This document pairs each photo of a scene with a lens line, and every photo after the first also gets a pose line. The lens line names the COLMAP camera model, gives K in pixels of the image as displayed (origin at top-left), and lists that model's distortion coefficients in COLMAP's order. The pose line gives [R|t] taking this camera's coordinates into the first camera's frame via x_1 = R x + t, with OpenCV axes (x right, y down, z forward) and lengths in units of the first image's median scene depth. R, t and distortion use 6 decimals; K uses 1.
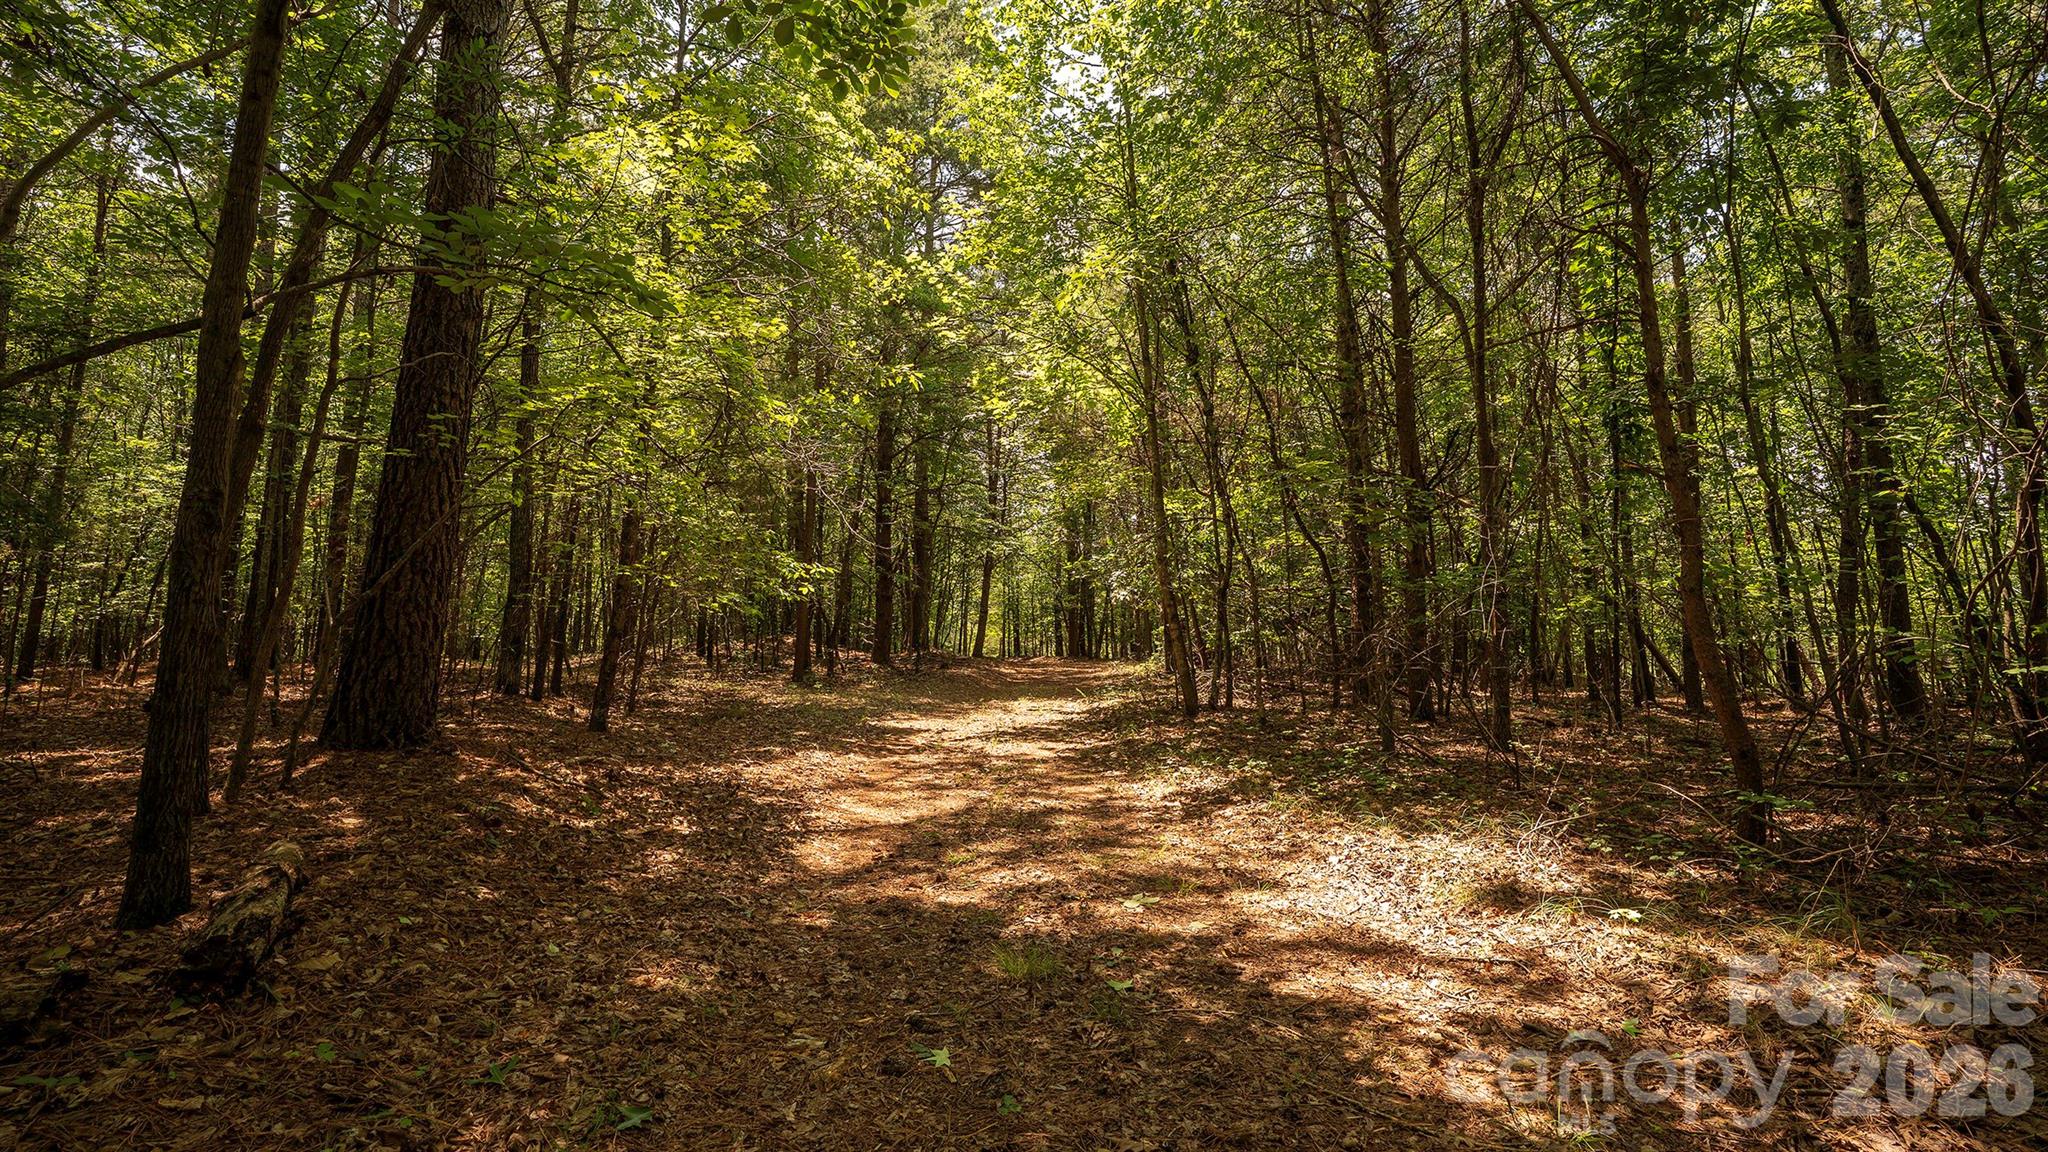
lens RADIAL K [[975.1, 0, 1024.1], [0, 975.1, 570.3], [0, 0, 1]] dist [-0.013786, 0.000980]
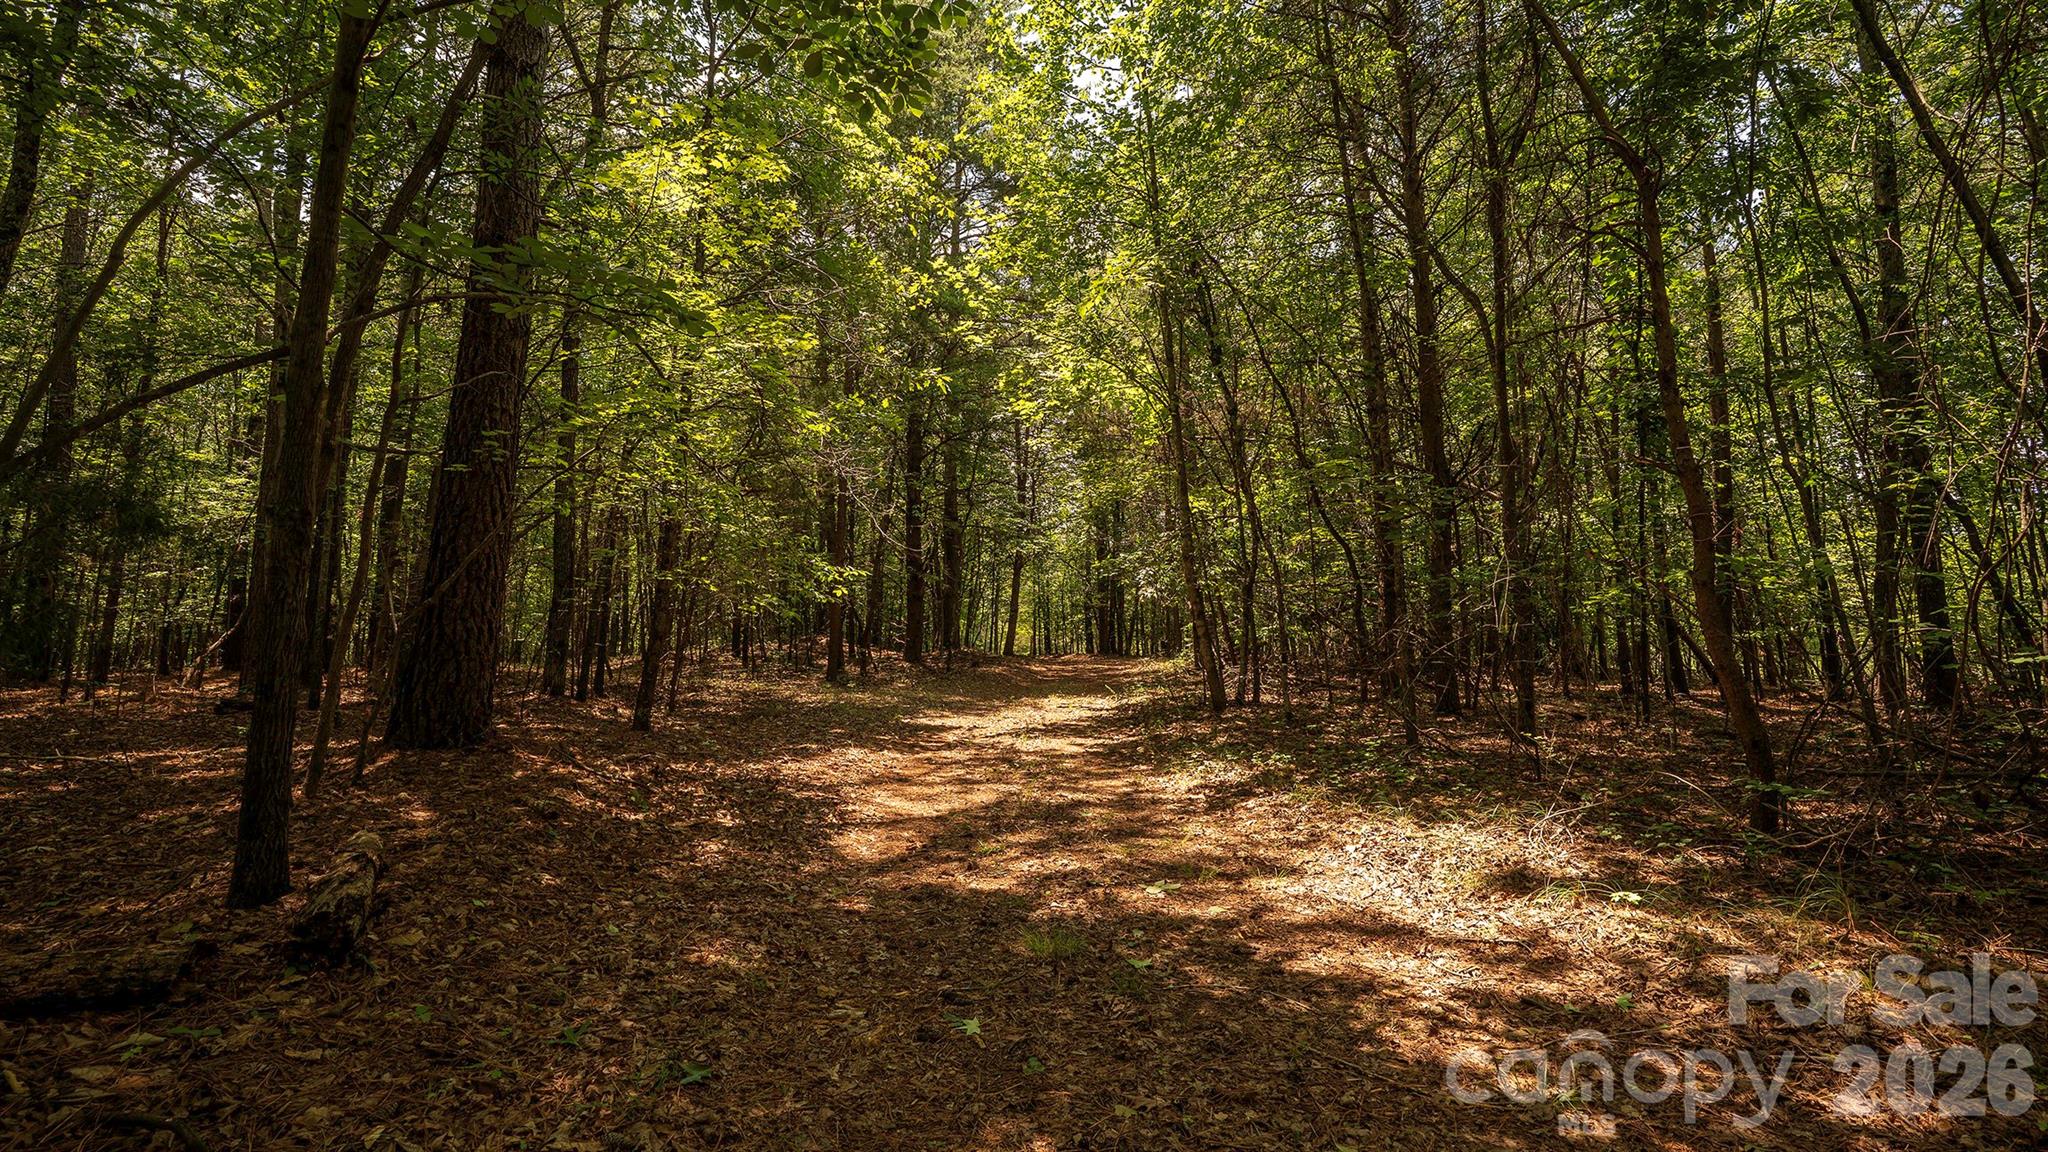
lens RADIAL K [[975.1, 0, 1021.9], [0, 975.1, 576.6], [0, 0, 1]] dist [-0.013786, 0.000980]
pose [[0.999371, -0.011704, -0.033485, 0.004136], [0.011993, 0.999892, 0.008445, -0.002462], [0.033382, -0.008841, 0.999404, -0.024796]]
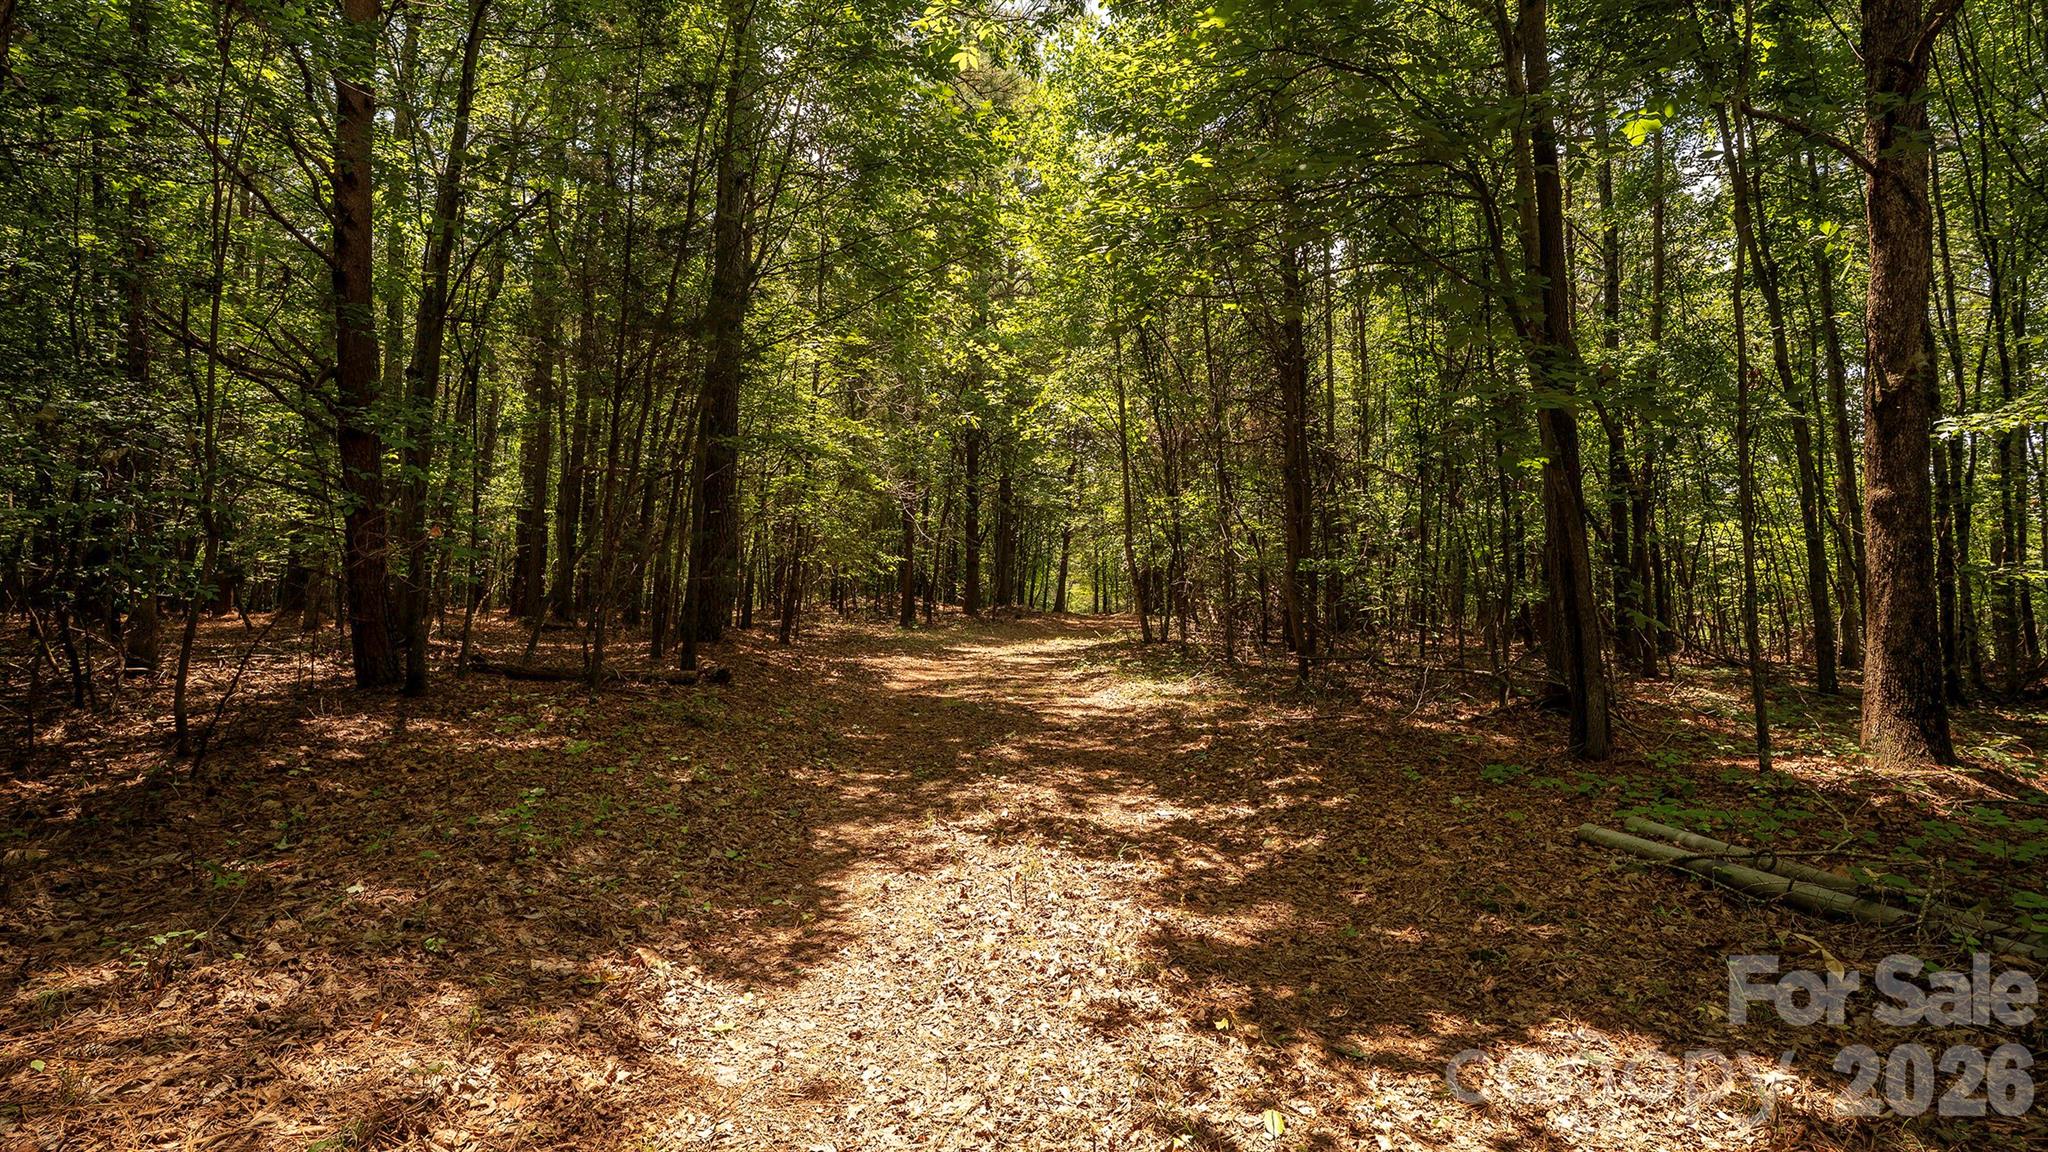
lens RADIAL K [[975.1, 0, 1023.7], [0, 975.1, 577.4], [0, 0, 1]] dist [-0.013786, 0.000980]
pose [[0.992439, 0.003184, -0.122696, 0.241085], [0.002866, 0.998790, 0.049102, -0.049283], [0.122704, -0.049082, 0.991229, -0.793511]]
